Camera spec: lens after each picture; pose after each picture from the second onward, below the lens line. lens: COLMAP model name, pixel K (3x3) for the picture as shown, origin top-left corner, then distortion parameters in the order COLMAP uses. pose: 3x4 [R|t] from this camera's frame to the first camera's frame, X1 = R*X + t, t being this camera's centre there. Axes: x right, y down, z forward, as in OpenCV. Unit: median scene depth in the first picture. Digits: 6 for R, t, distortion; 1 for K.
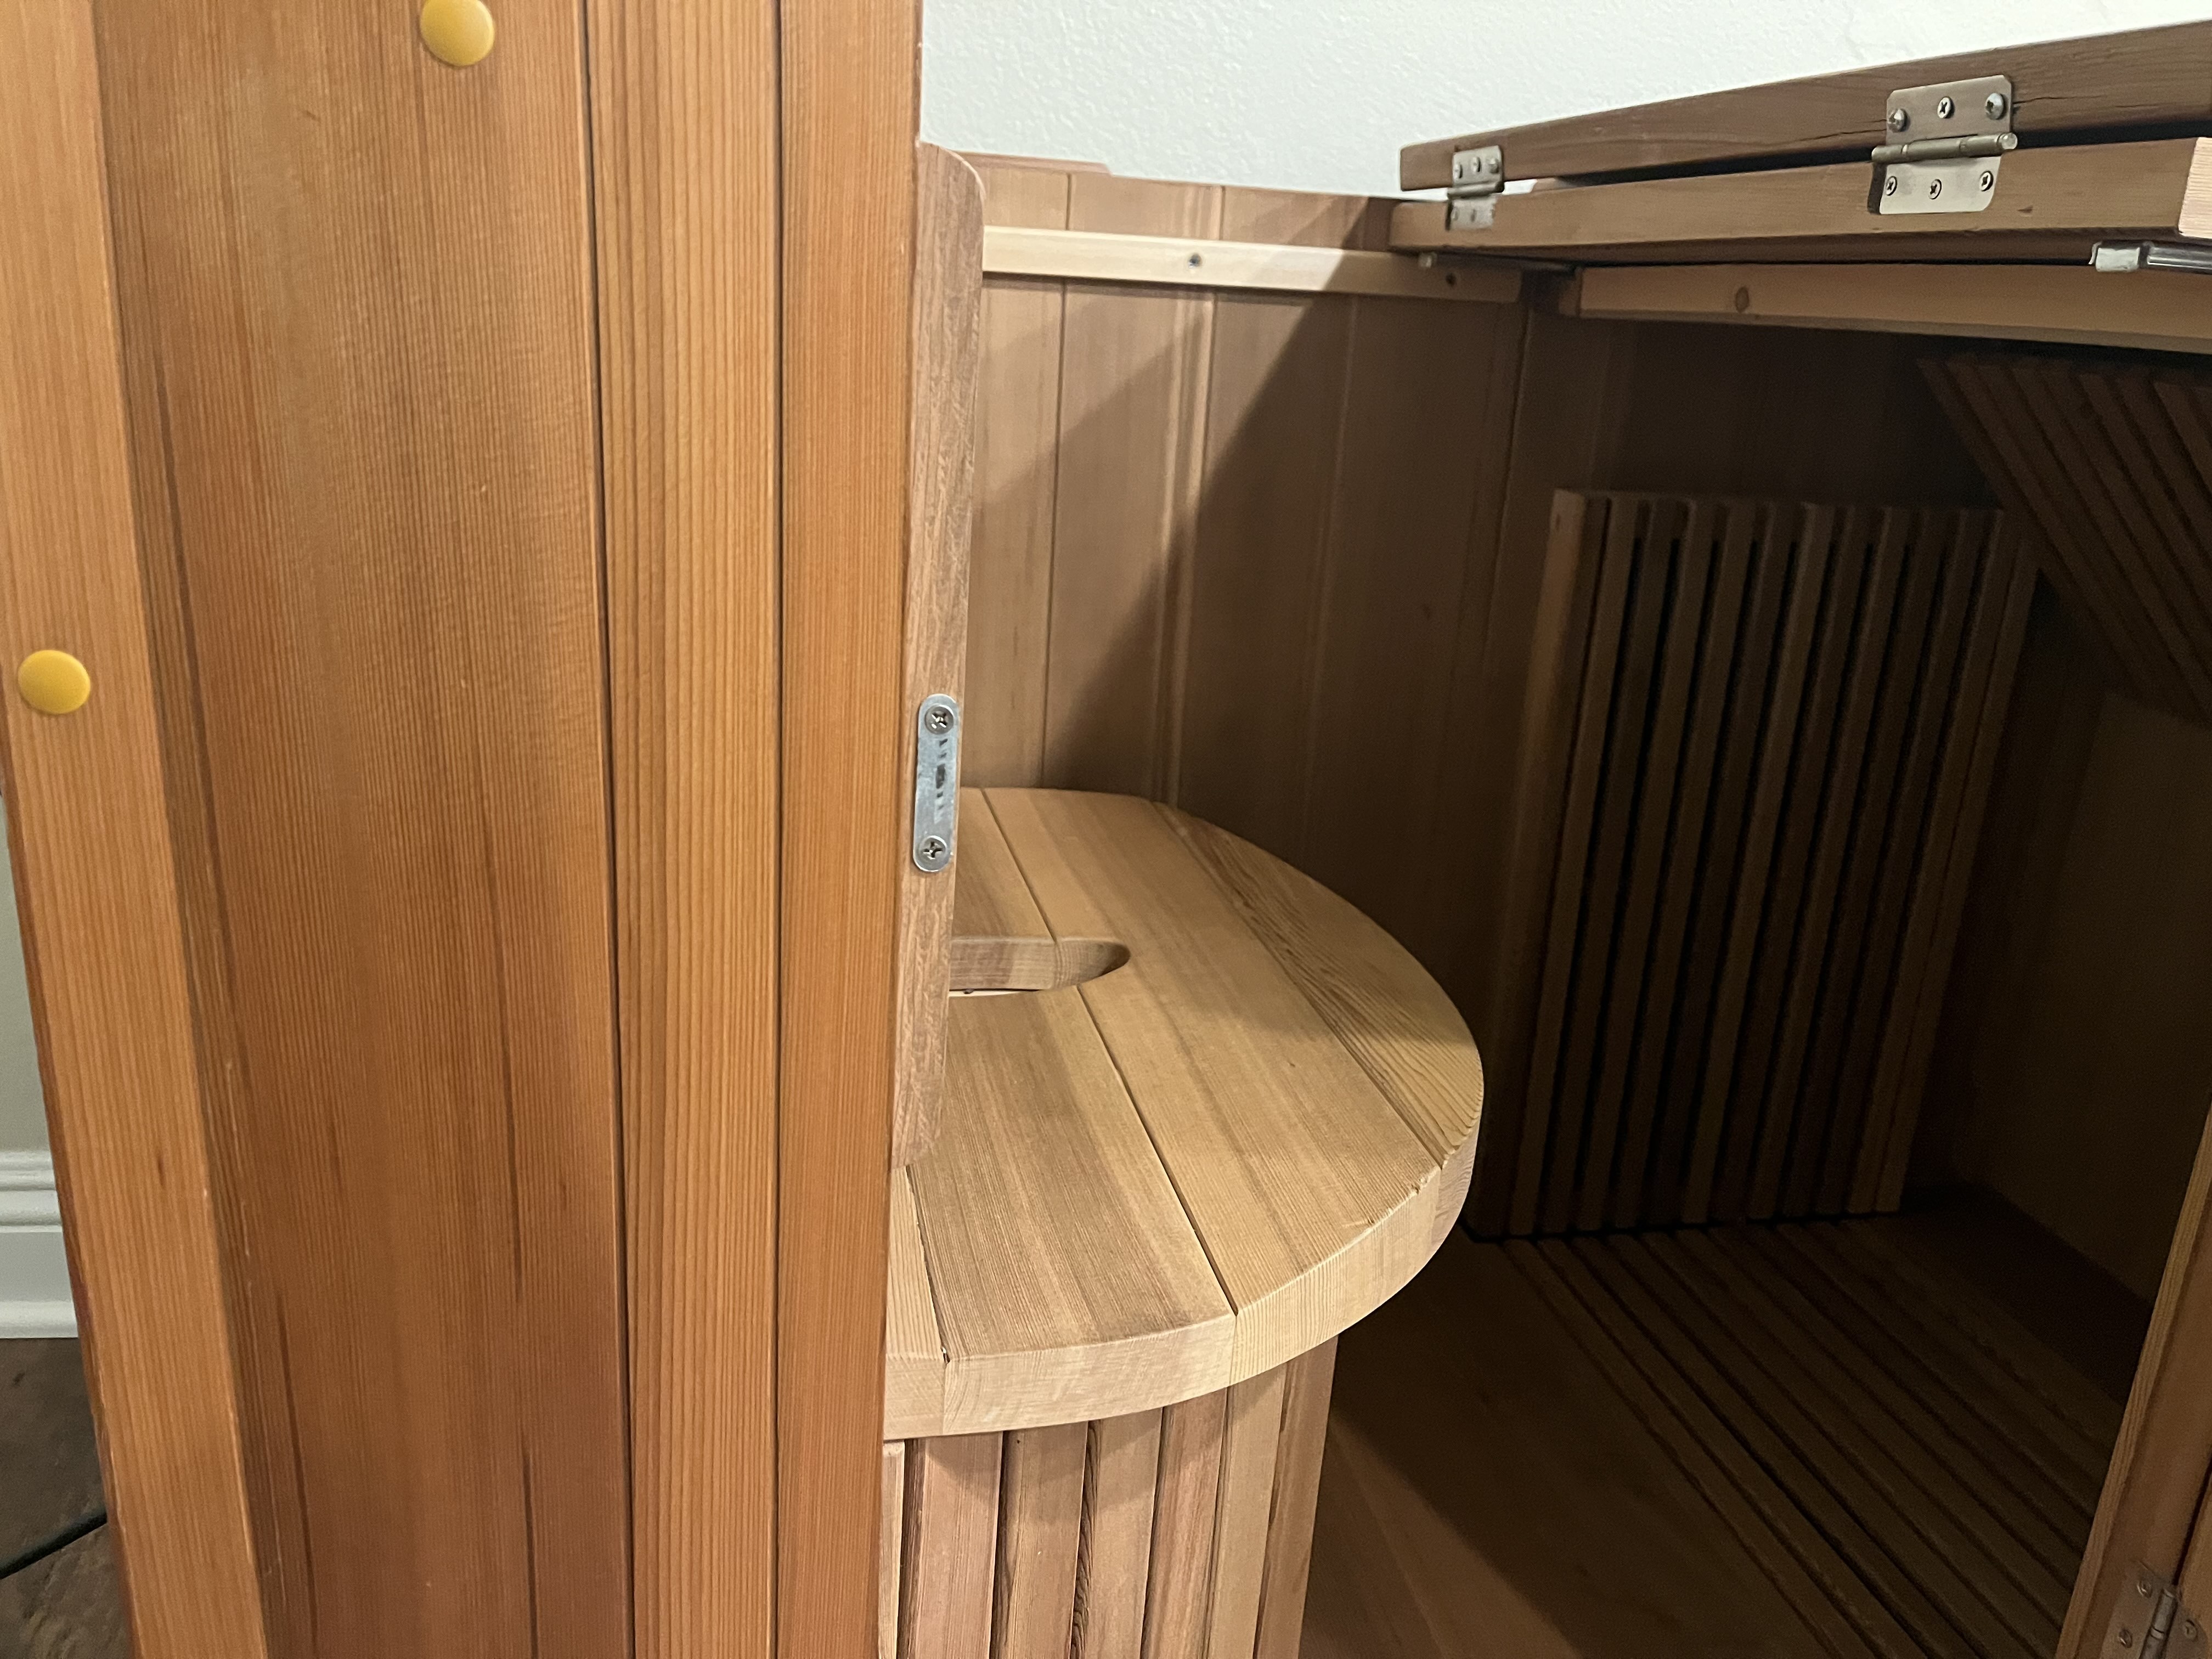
lens RADIAL K [[1686.8, 0, 1101.6], [0, 1686.8, 826.8], [0, 0, 1]] dist [0.103357, -0.039573]
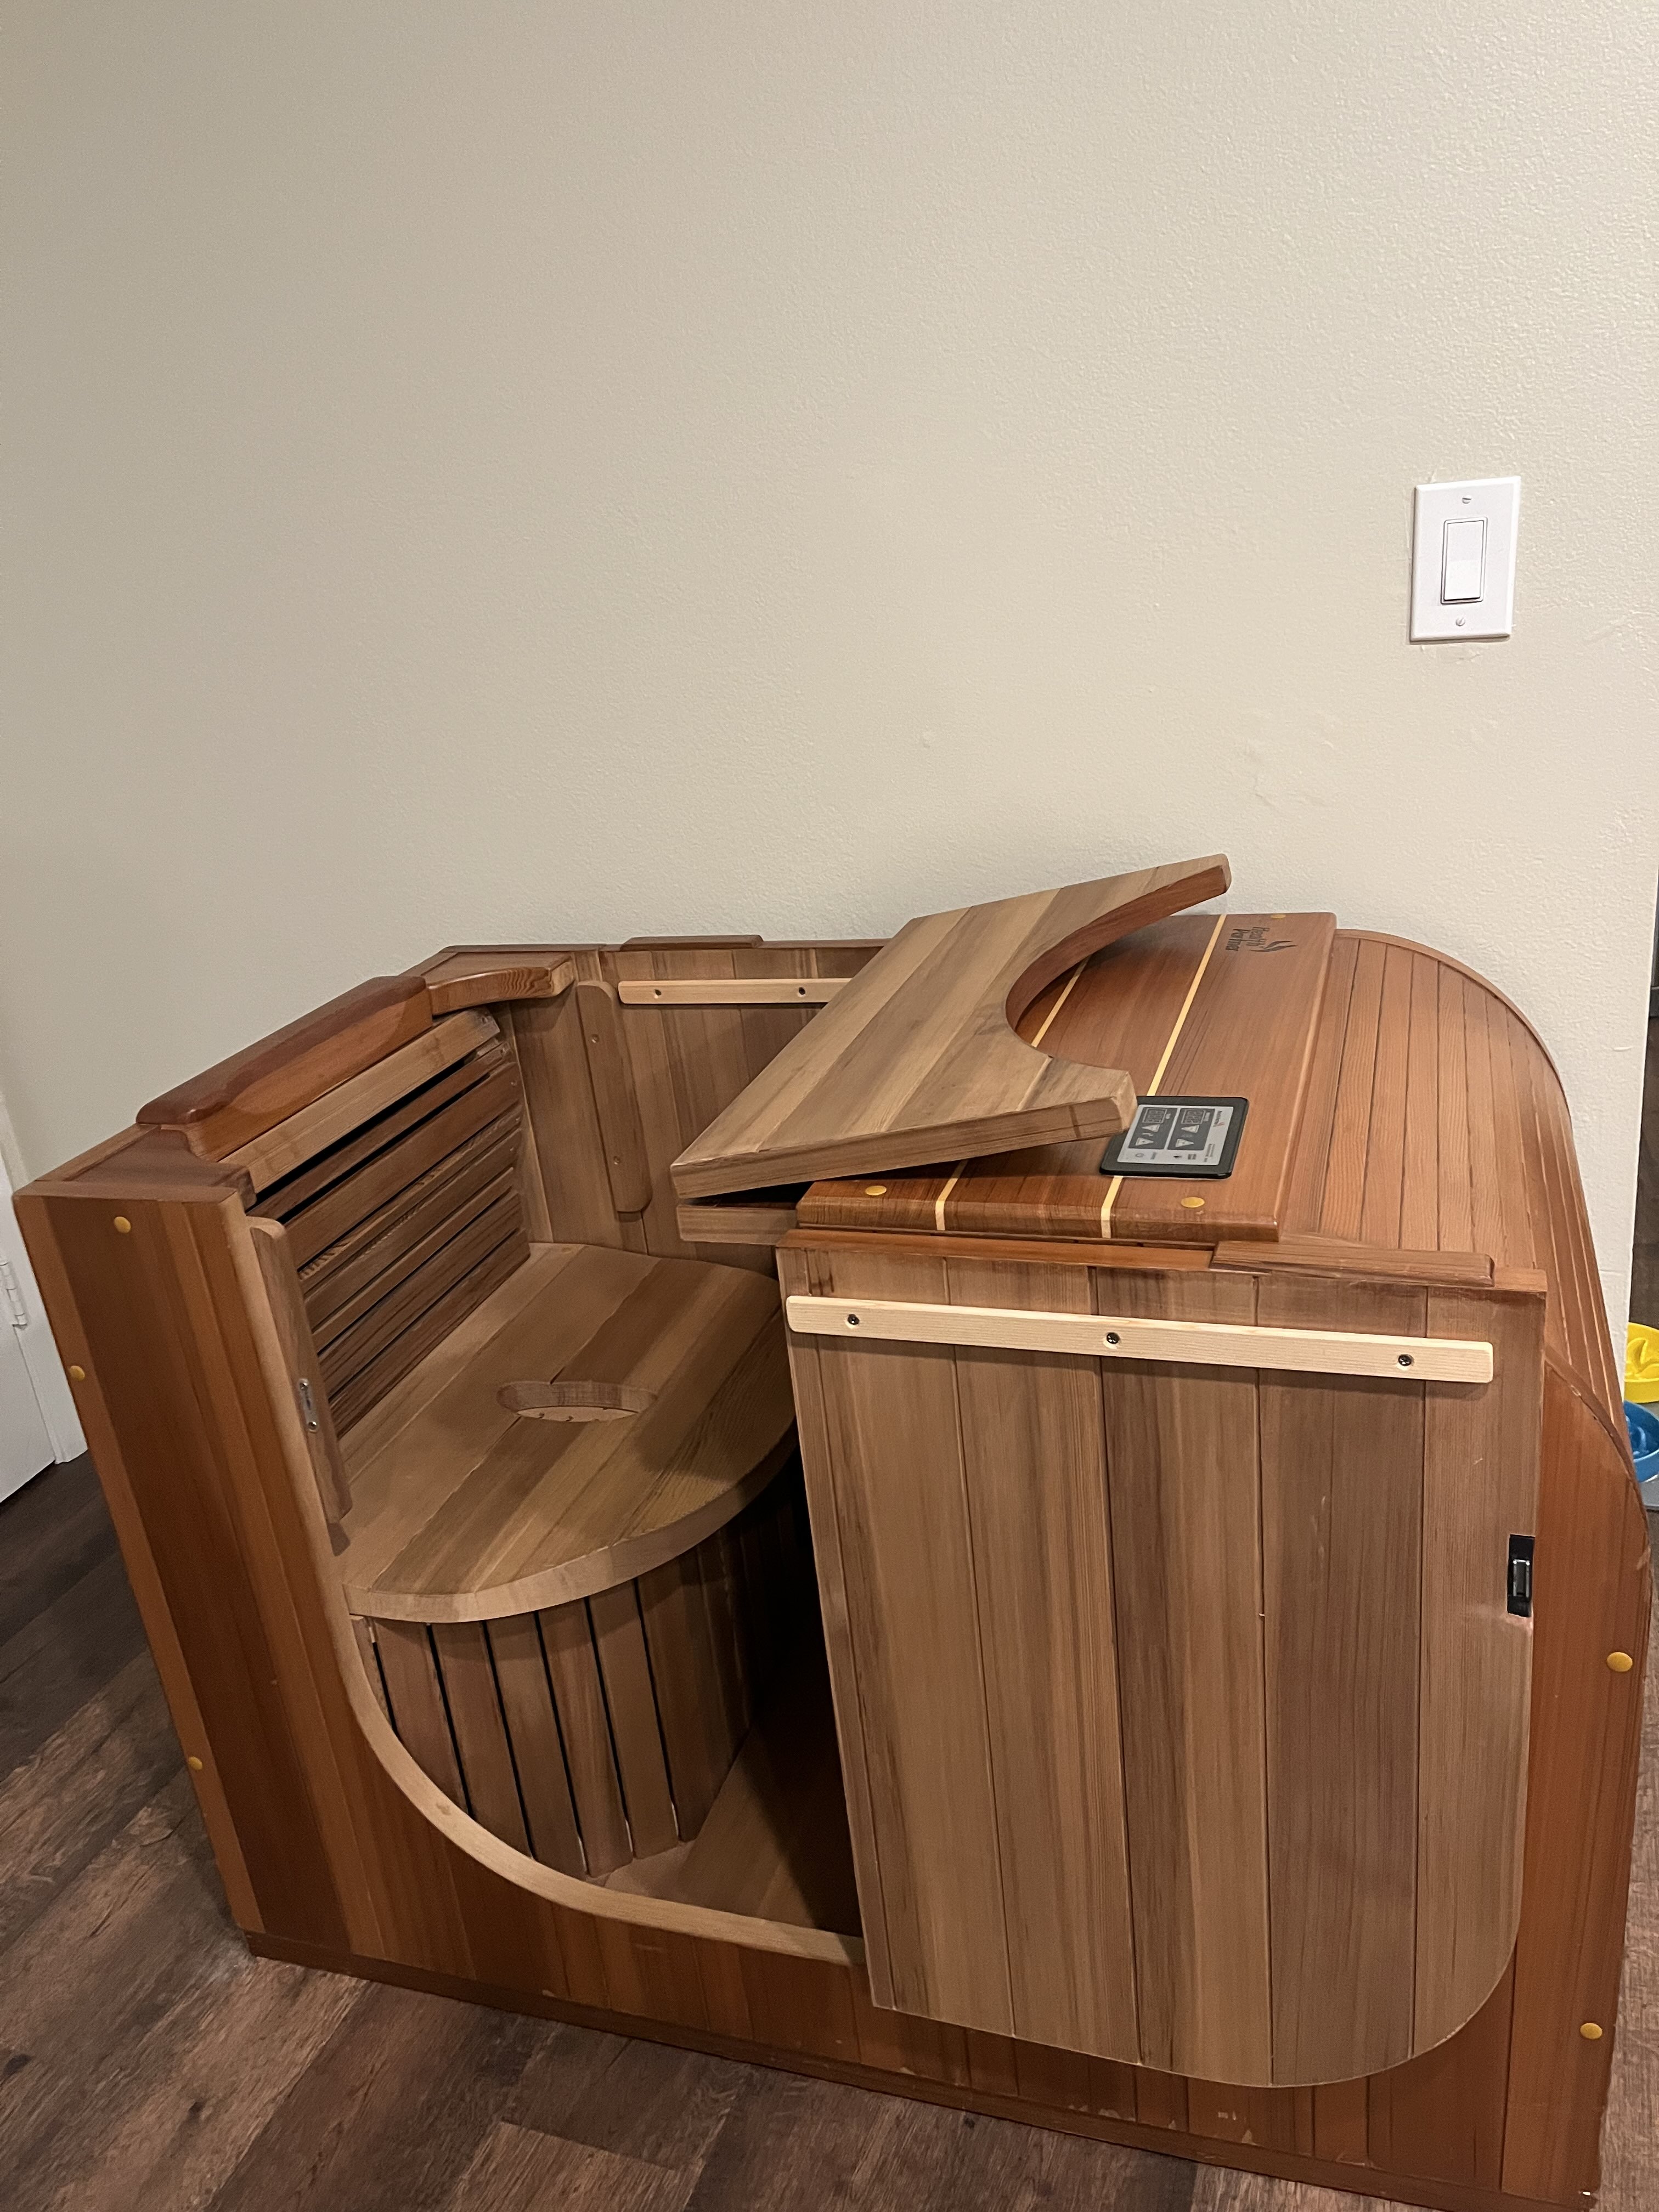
lens RADIAL K [[1686.8, 0, 819.9], [0, 1686.8, 1112.9], [0, 0, 1]] dist [0.103357, -0.039573]
pose [[0.848416, 0.041085, -0.527733, 1.770306], [-0.000733, 0.997074, 0.076444, -0.609326], [0.529329, -0.064469, 0.845963, -0.827470]]
